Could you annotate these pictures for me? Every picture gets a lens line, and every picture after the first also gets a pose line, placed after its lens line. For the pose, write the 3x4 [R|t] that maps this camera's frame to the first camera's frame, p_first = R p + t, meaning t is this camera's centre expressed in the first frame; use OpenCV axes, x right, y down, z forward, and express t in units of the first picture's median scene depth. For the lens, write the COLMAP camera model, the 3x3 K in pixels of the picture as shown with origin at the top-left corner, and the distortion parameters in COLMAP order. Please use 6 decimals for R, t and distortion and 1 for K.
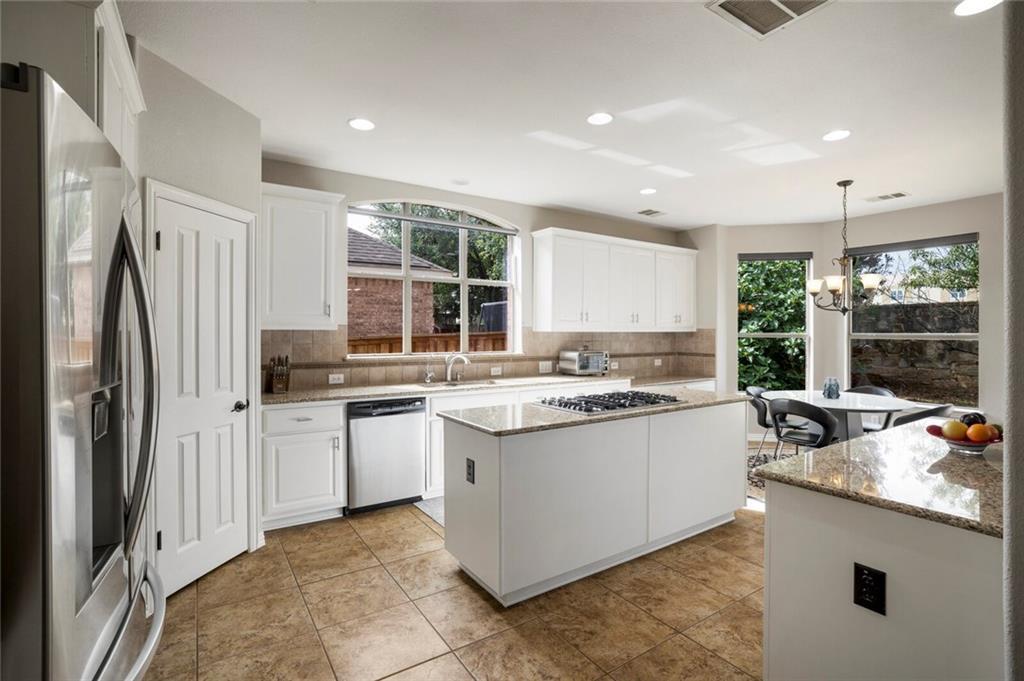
lens RADIAL K [[479.4, 0, 510.8], [0, 479.4, 333.2], [0, 0, 1]] dist [-0.058947, 0.038064]
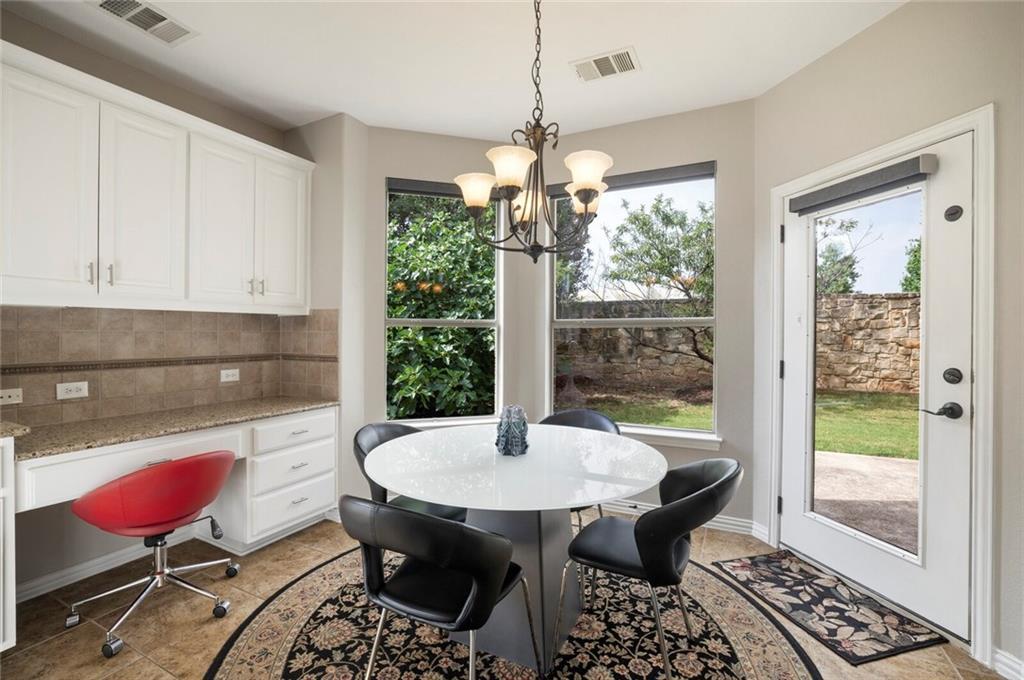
lens RADIAL K [[458.2, 0, 512.0], [0, 458.2, 340.0], [0, 0, 1]] dist [-0.024027, 0.000166]
pose [[0.867508, -0.008432, 0.497352, 0.345043], [0.002958, 0.999926, 0.011793, 0.019994], [-0.497415, -0.008759, 0.867469, 0.462521]]
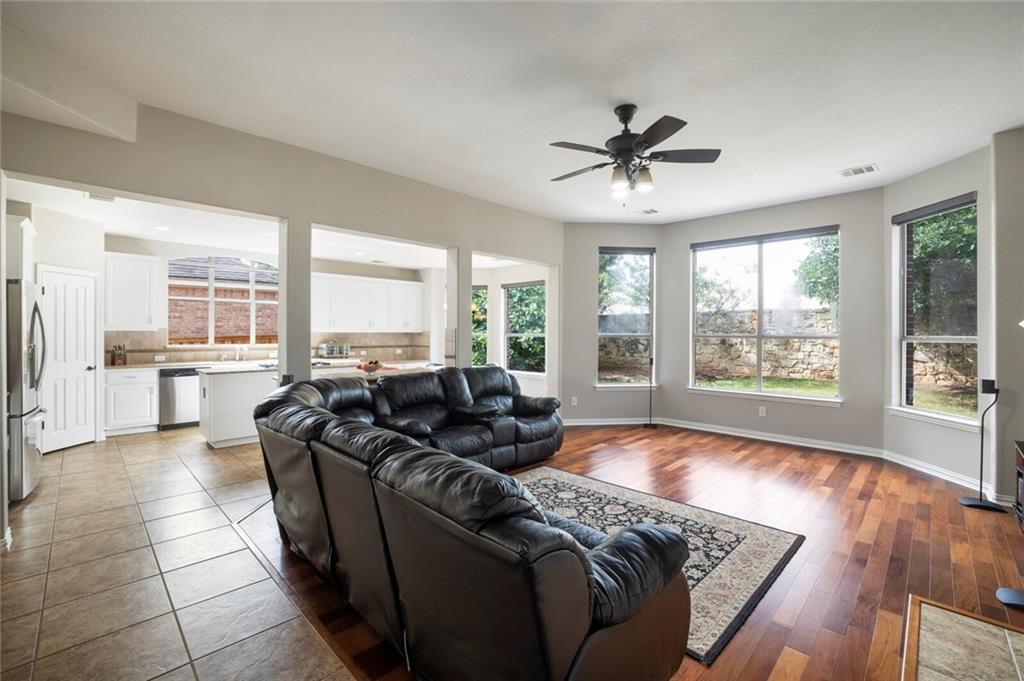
lens RADIAL K [[442.2, 0, 509.9], [0, 442.2, 333.3], [0, 0, 1]] dist [-0.050773, 0.020669]
pose [[0.980676, 0.000420, 0.195640, 0.403879], [0.000061, 0.999997, -0.002451, 0.003748], [-0.195641, 0.002415, 0.980673, -0.563858]]
